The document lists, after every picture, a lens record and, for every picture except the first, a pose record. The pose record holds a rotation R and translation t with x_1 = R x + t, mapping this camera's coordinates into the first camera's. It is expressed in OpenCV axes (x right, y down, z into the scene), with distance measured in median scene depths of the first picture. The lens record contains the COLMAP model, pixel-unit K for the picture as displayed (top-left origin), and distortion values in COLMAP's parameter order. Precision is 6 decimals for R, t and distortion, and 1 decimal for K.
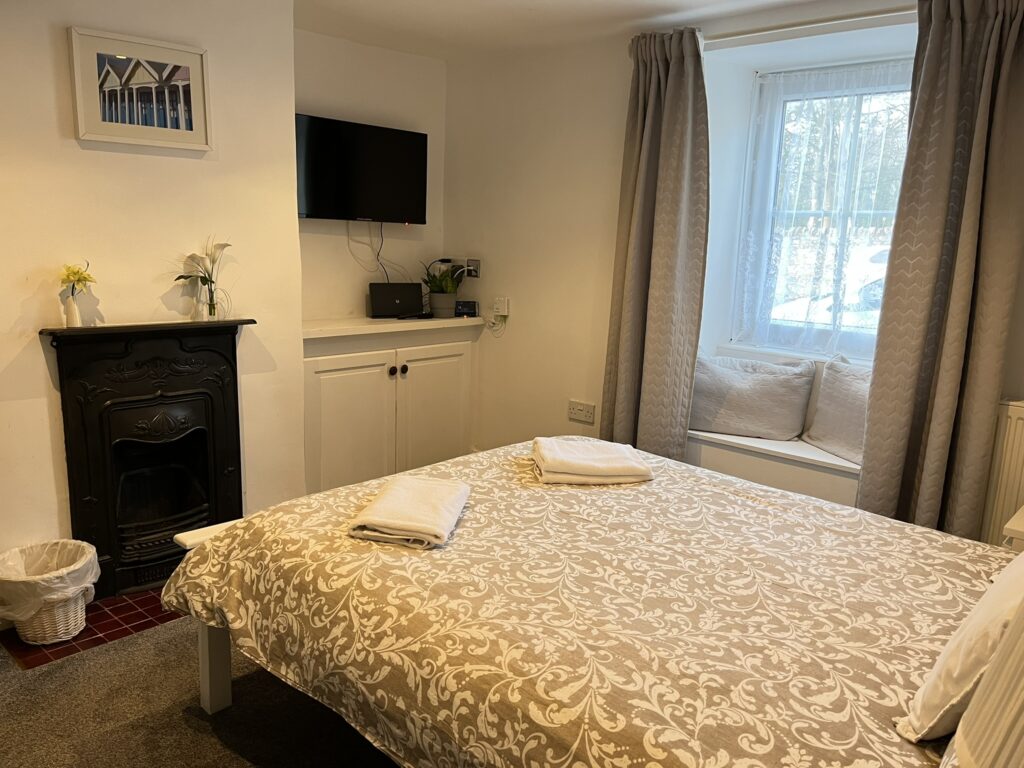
lens RADIAL K [[777.4, 0, 509.2], [0, 777.4, 384.1], [0, 0, 1]] dist [0.058338, -0.061645]
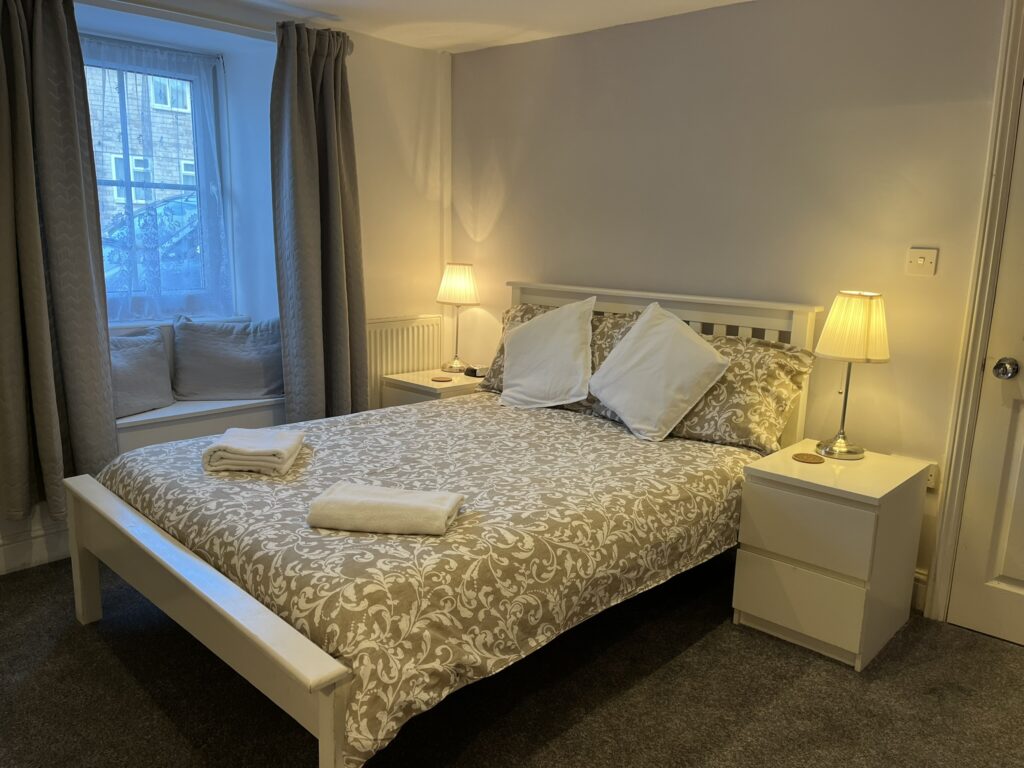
lens RADIAL K [[777.4, 0, 509.2], [0, 777.4, 384.1], [0, 0, 1]] dist [0.058338, -0.061645]
pose [[0.026184, -0.230187, 0.972794, -1.324856], [0.164849, 0.960799, 0.222912, -0.235599], [-0.985971, 0.154527, 0.063104, 0.961844]]
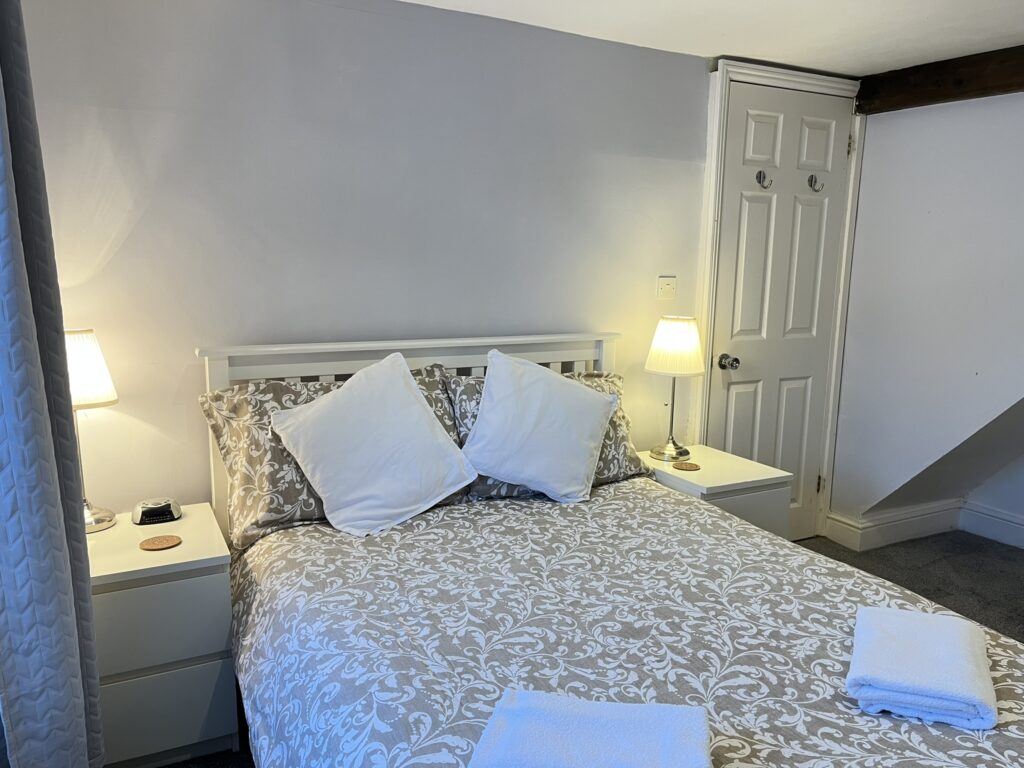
lens RADIAL K [[777.4, 0, 509.2], [0, 777.4, 384.1], [0, 0, 1]] dist [0.058338, -0.061645]
pose [[-0.936173, -0.107250, 0.334781, 0.025055], [0.015316, 0.938977, 0.343640, -0.434481], [-0.351207, 0.326834, -0.877402, 2.149301]]
